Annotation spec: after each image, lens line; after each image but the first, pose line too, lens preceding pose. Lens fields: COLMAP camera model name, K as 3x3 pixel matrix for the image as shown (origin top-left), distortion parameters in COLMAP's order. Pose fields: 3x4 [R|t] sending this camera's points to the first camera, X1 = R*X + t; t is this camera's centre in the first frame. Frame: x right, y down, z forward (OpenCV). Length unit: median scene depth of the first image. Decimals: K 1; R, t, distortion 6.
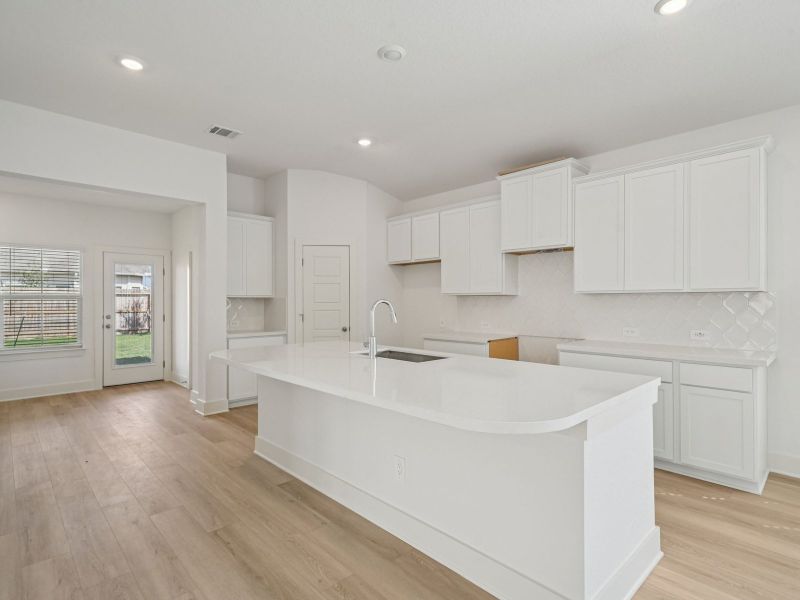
lens RADIAL K [[407.7, 0, 400.0], [0, 407.7, 300.0], [0, 0, 1]] dist [0.002312, 0.001089]
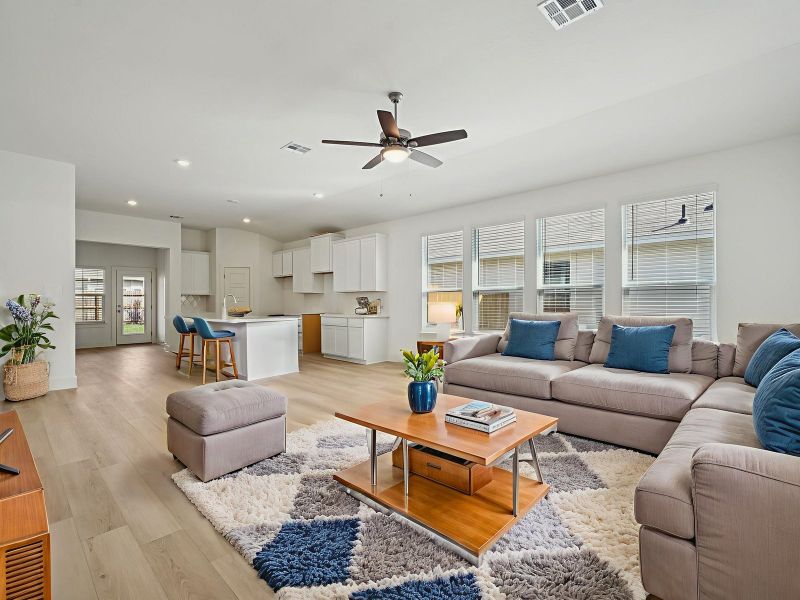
lens RADIAL K [[380.2, 0, 400.0], [0, 380.2, 300.0], [0, 0, 1]] dist [0.003355, 0.000843]
pose [[0.999617, 0.002453, 0.027563, 0.559735], [-0.002266, 0.999974, -0.006805, 0.029648], [-0.027579, 0.006740, 0.999597, -0.841094]]
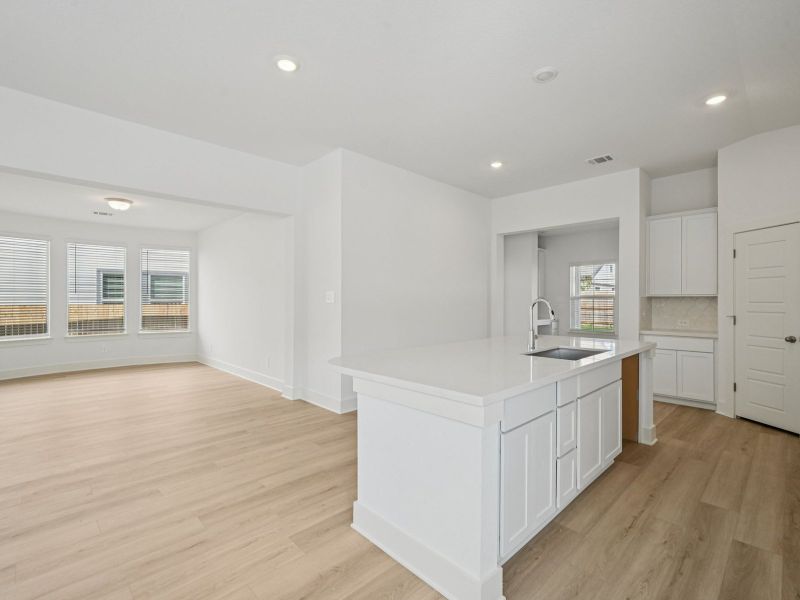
lens RADIAL K [[380.2, 0, 400.0], [0, 380.2, 300.0], [0, 0, 1]] dist [0.003355, 0.000843]
pose [[0.001849, 0.002874, -0.999994, 0.568224], [-0.003333, 0.999990, 0.002868, 0.002454], [0.999993, 0.003328, 0.001858, 0.325447]]
